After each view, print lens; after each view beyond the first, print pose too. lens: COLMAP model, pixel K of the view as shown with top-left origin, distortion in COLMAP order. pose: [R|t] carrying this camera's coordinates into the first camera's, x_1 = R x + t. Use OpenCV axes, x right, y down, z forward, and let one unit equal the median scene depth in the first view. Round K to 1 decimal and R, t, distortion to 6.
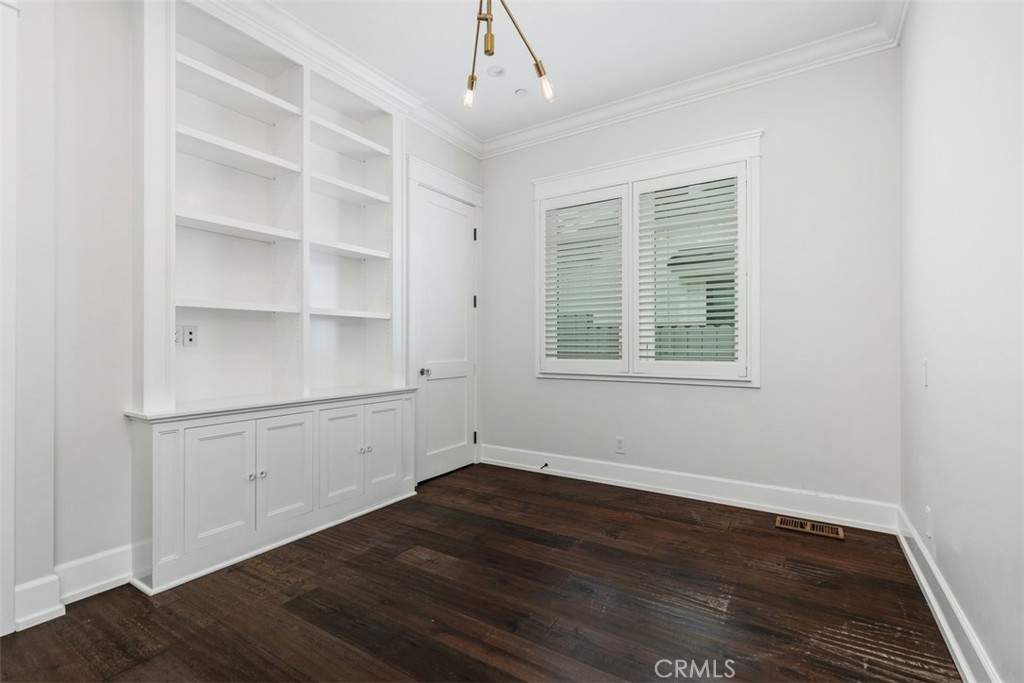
lens RADIAL K [[466.5, 0, 509.4], [0, 466.5, 343.8], [0, 0, 1]] dist [0.007681, -0.000084]
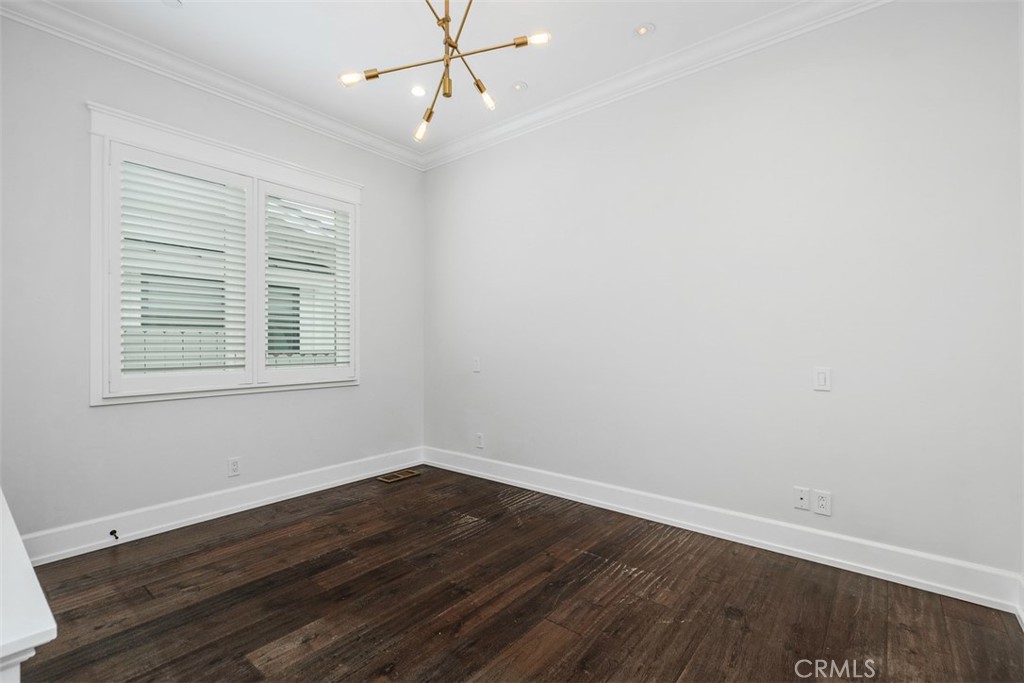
lens RADIAL K [[466.5, 0, 509.4], [0, 466.5, 343.8], [0, 0, 1]] dist [0.007681, -0.000084]
pose [[0.097817, 0.002670, 0.995201, -0.770603], [0.004237, 0.999986, -0.003100, -0.014682], [-0.995195, 0.004520, 0.097804, 0.508041]]
